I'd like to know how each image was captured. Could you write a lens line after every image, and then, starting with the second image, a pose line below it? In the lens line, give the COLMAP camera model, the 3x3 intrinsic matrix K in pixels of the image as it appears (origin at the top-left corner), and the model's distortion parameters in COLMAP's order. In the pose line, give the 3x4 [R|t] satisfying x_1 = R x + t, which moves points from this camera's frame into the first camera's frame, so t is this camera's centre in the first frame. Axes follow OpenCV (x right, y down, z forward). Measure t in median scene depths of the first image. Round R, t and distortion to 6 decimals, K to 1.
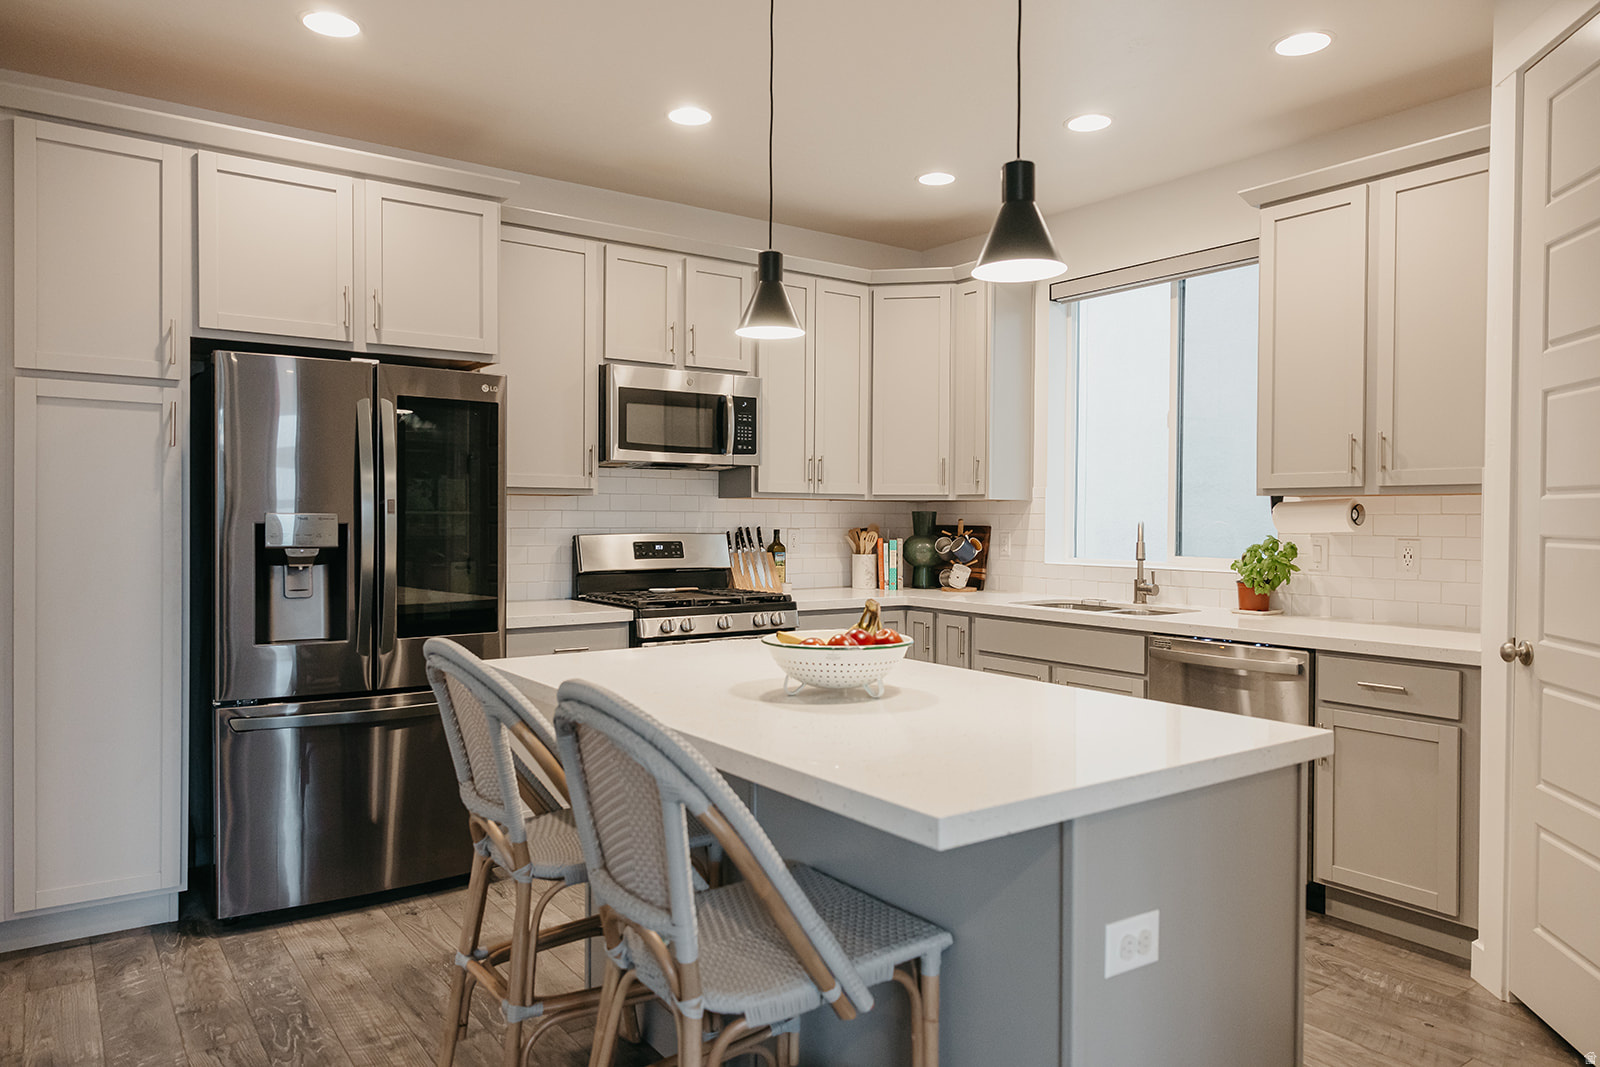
lens RADIAL K [[1068.3, 0, 795.5], [0, 1068.3, 526.9], [0, 0, 1]] dist [-0.010106, 0.009943]
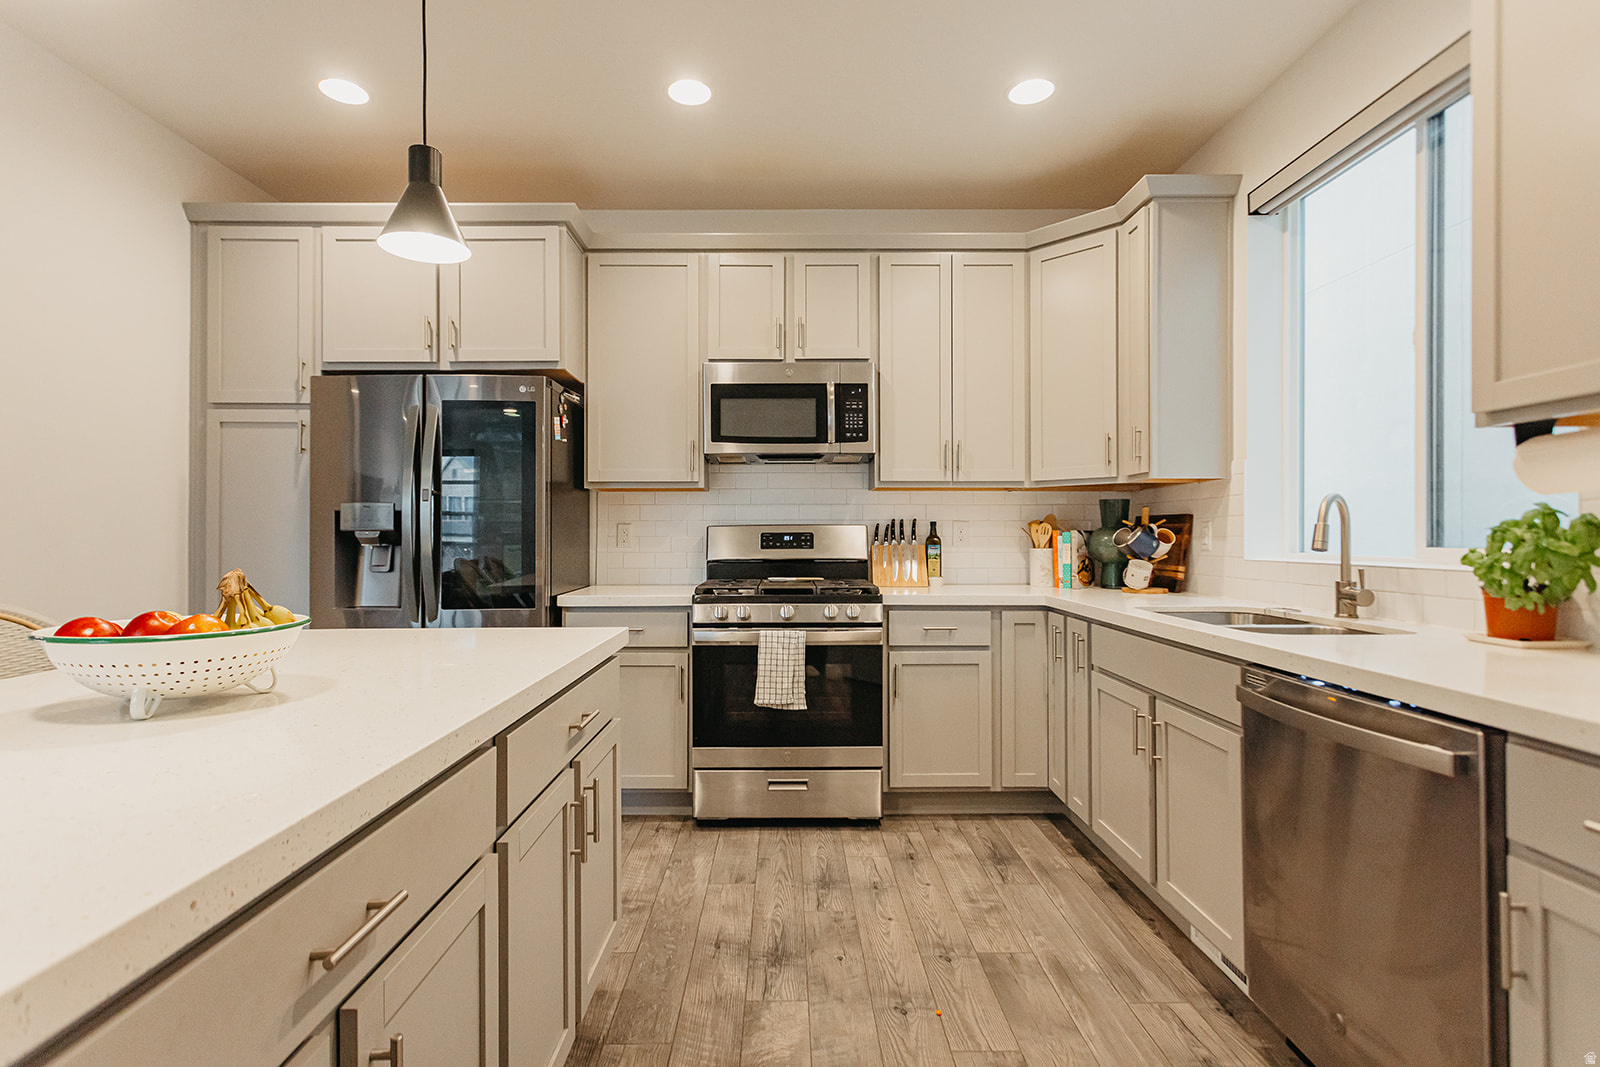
lens RADIAL K [[771.4, 0, 791.2], [0, 771.4, 528.1], [0, 0, 1]] dist [-0.000722, 0.002920]
pose [[0.814765, -0.012434, -0.579657, 0.357763], [0.000609, 0.999788, -0.020590, 0.028509], [0.579790, 0.016422, 0.814600, 0.451770]]
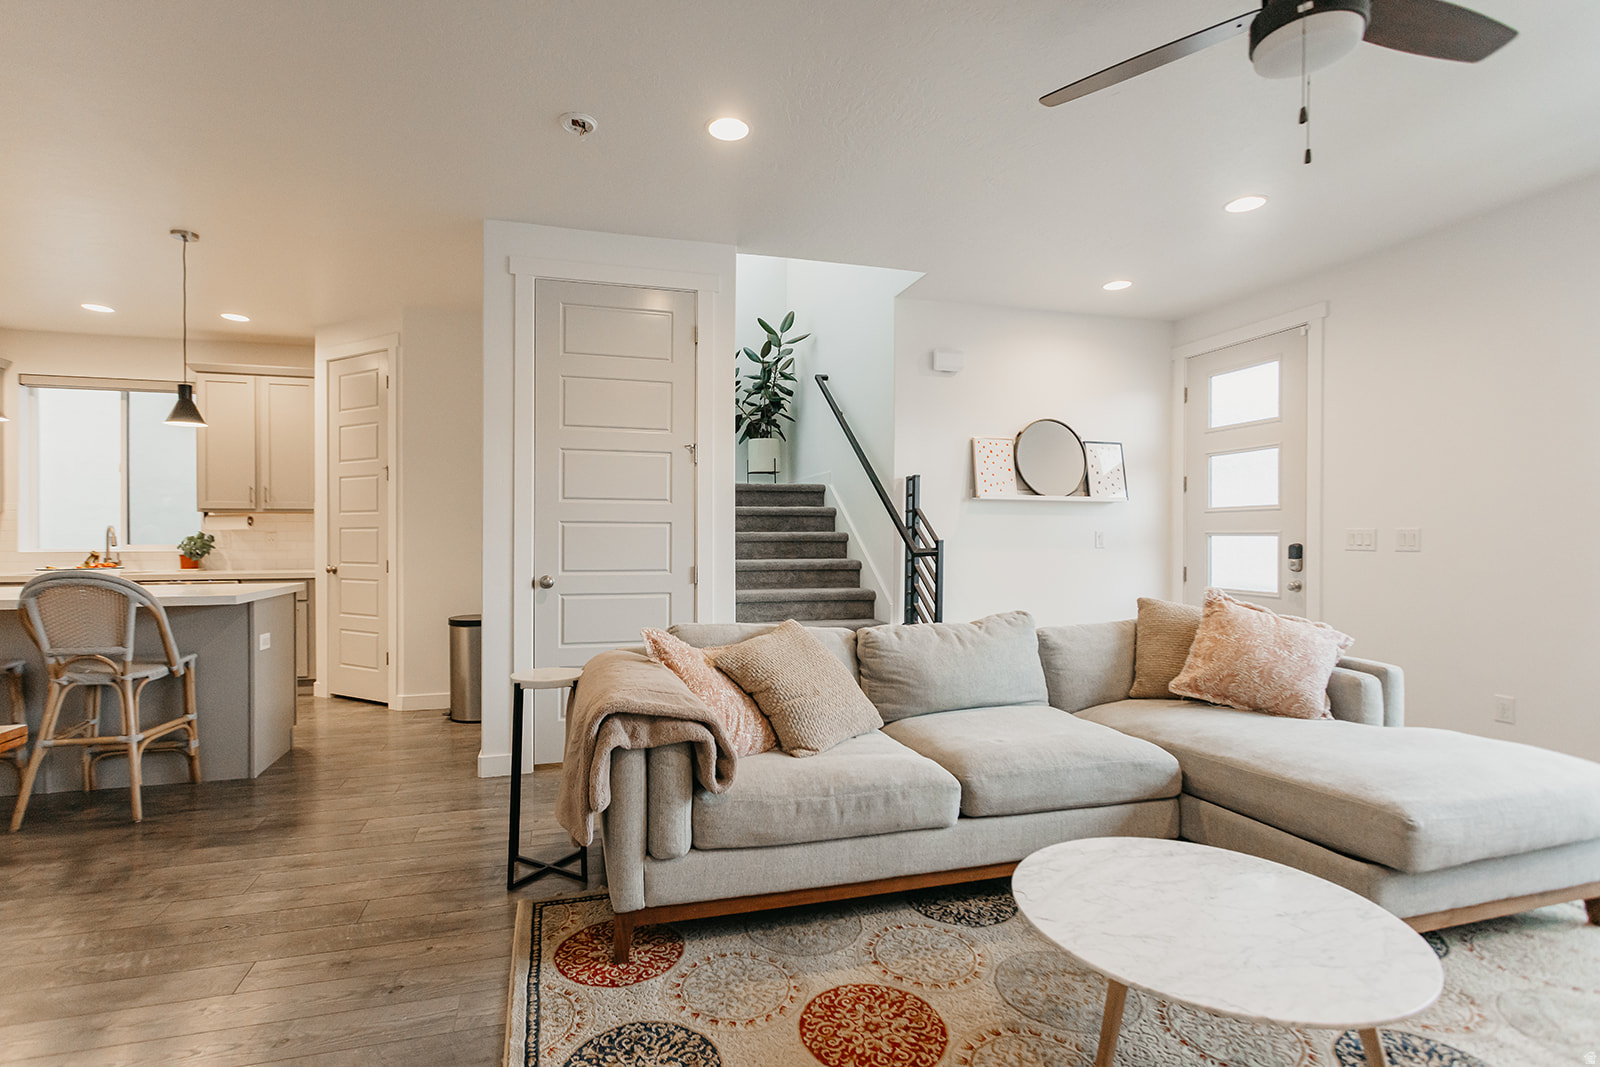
lens RADIAL K [[771.4, 0, 785.9], [0, 771.4, 541.2], [0, 0, 1]] dist [-0.000722, 0.002920]
pose [[0.334853, -0.013670, 0.942171, -0.561355], [0.015260, 0.999842, 0.009083, 0.029839], [-0.942147, 0.011336, 0.335008, -0.540717]]
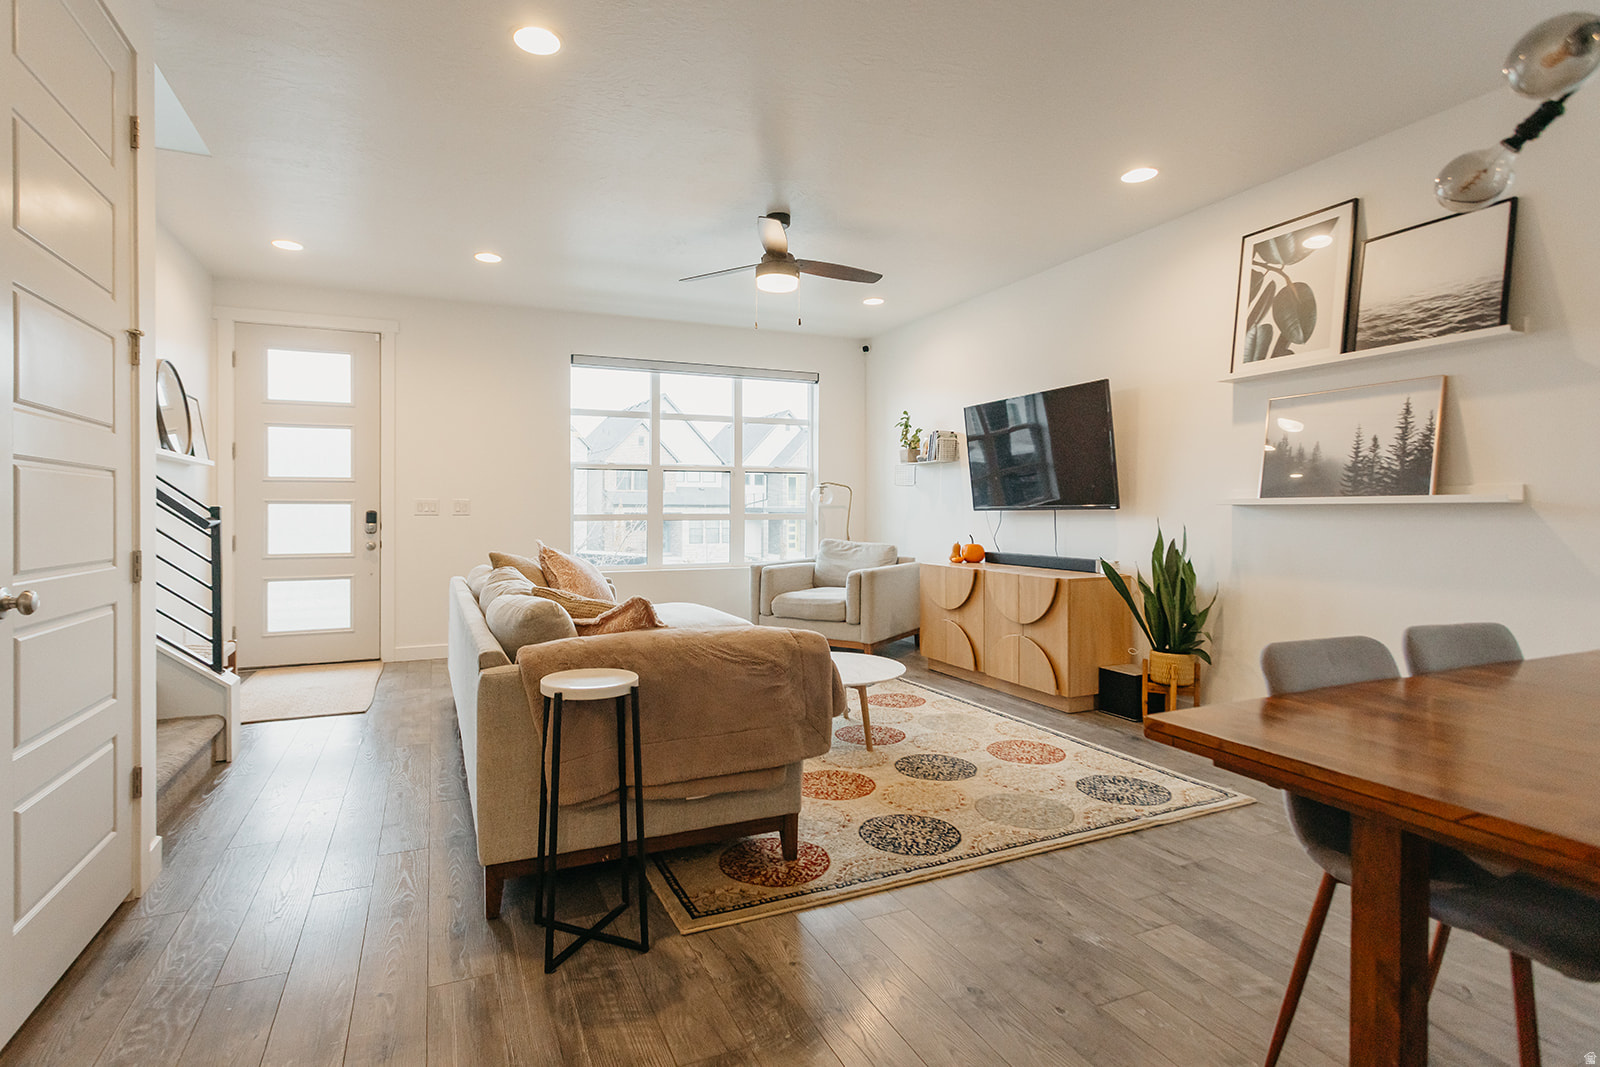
lens RADIAL K [[771.4, 0, 759.5], [0, 771.4, 515.3], [0, 0, 1]] dist [-0.000722, 0.002920]
pose [[-0.973096, -0.008136, 0.230257, -0.221949], [-0.003172, 0.999755, 0.021919, 0.031192], [-0.230379, 0.020599, -0.972883, 0.350415]]
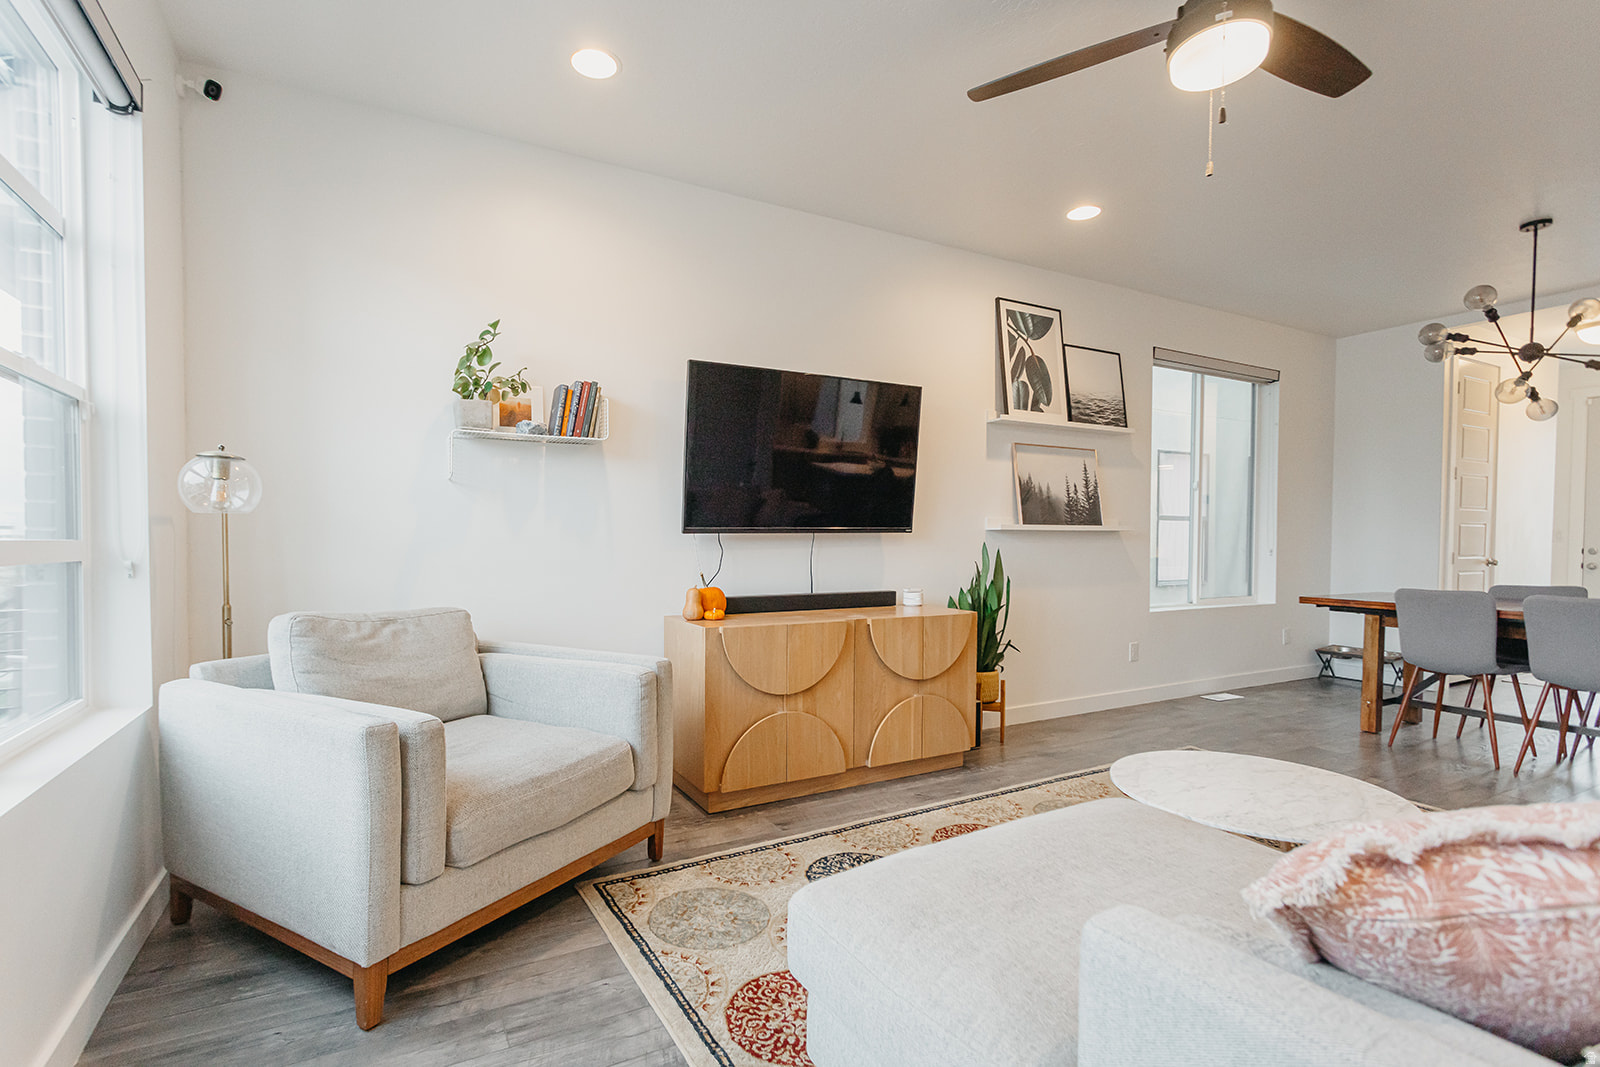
lens RADIAL K [[771.4, 0, 802.2], [0, 771.4, 558.4], [0, 0, 1]] dist [-0.000722, 0.002920]
pose [[-0.116052, 0.025500, -0.992916, 0.548867], [-0.019012, 0.999430, 0.027889, 0.052507], [0.993061, 0.022114, -0.115501, -0.856069]]
